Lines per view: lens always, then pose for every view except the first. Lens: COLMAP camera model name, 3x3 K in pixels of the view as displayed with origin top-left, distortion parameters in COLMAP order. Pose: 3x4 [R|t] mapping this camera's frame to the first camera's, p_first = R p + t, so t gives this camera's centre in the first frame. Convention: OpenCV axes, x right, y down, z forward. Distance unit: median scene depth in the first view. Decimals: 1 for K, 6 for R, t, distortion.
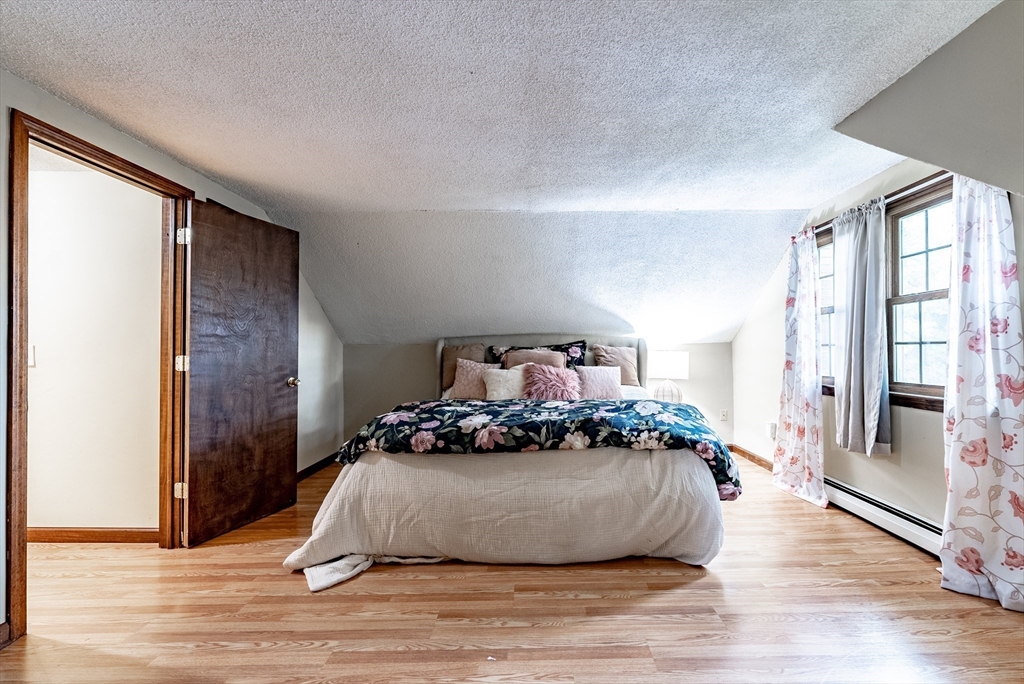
lens RADIAL K [[450.4, 0, 541.1], [0, 450.4, 347.5], [0, 0, 1]] dist [-0.001622, -0.000224]
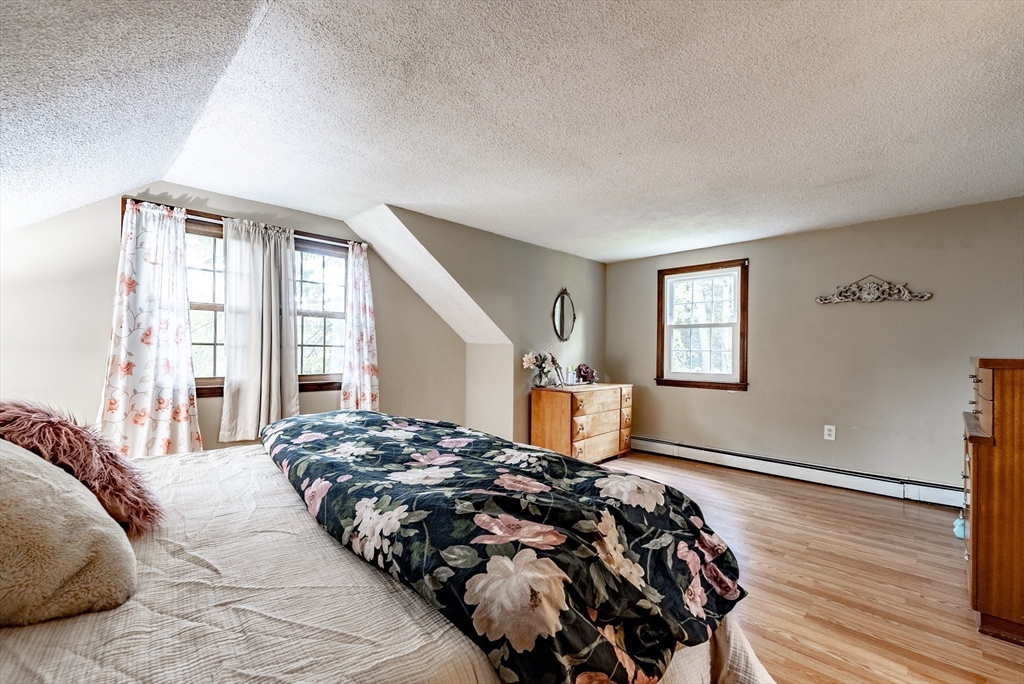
lens RADIAL K [[415.0, 0, 534.8], [0, 415.0, 349.4], [0, 0, 1]] dist [-0.001803, -0.000194]
pose [[-0.720297, 0.001999, 0.693663, -0.620713], [-0.012734, 0.999789, -0.016104, 0.014305], [-0.693549, -0.020433, -0.720120, 1.521618]]
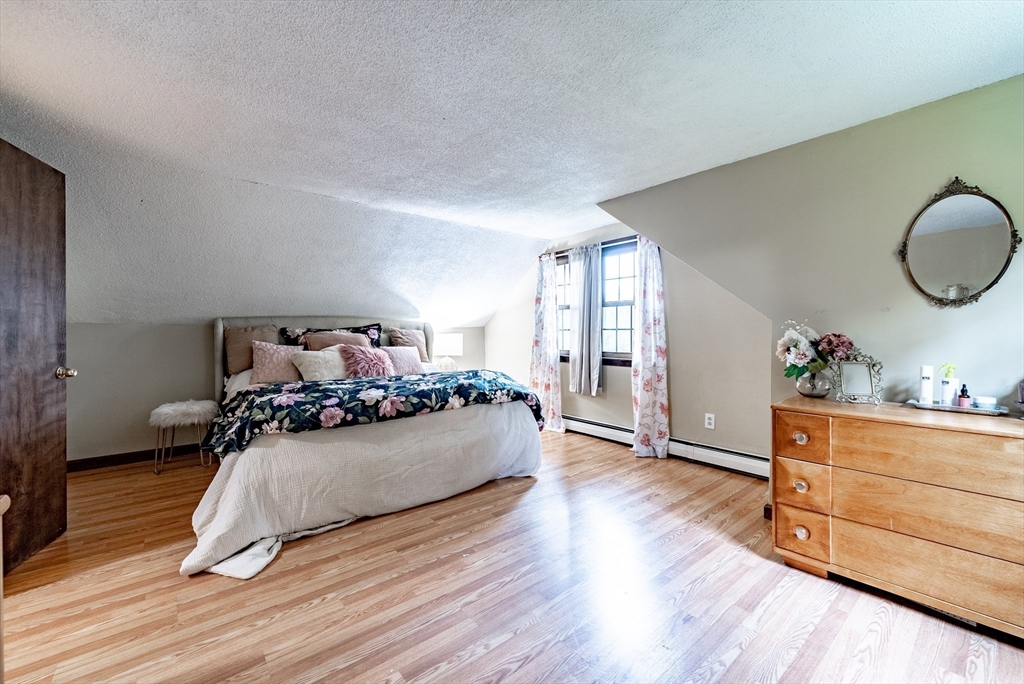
lens RADIAL K [[430.8, 0, 532.9], [0, 430.8, 338.5], [0, 0, 1]] dist [-0.002239, -0.000430]
pose [[0.757250, -0.004586, 0.653109, -0.562441], [-0.008363, 0.999825, 0.016718, 0.000518], [-0.653071, -0.018122, 0.757080, -0.086476]]
